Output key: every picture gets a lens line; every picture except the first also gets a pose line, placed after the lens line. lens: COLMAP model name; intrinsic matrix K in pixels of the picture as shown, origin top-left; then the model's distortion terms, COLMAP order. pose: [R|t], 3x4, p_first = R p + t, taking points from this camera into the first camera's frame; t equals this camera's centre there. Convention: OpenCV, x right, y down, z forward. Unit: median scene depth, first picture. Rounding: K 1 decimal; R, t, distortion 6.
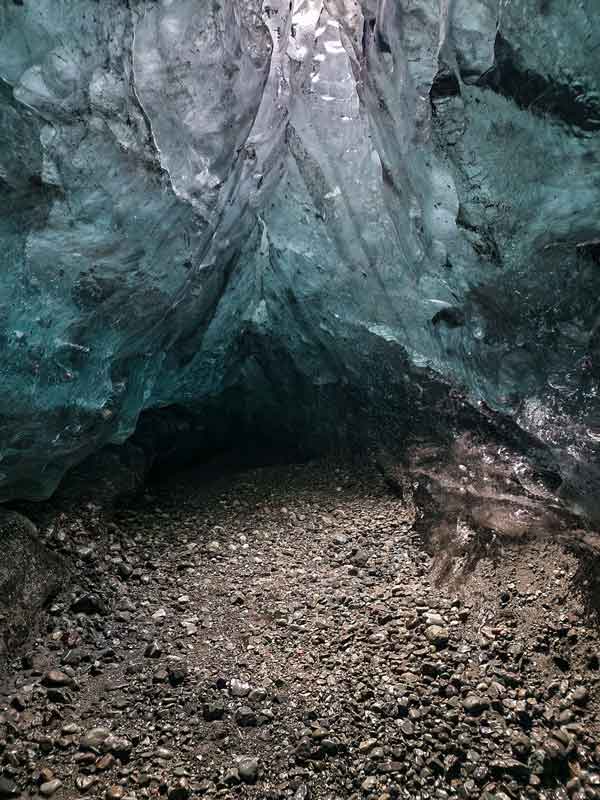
lens RADIAL K [[328.9, 0, 300.0], [0, 328.9, 400.0], [0, 0, 1]] dist [-0.000086, 0.000001]
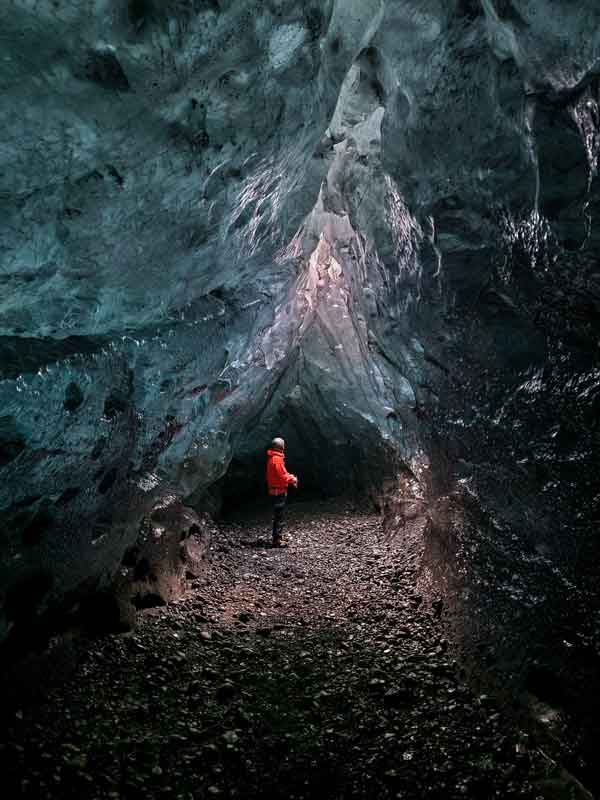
lens RADIAL K [[328.9, 0, 300.0], [0, 328.9, 400.0], [0, 0, 1]] dist [-0.000086, 0.000001]
pose [[0.996657, -0.004671, -0.081562, 0.027841], [-0.008371, 0.987271, -0.158829, -0.014853], [0.081266, 0.158981, 0.983931, -0.820138]]
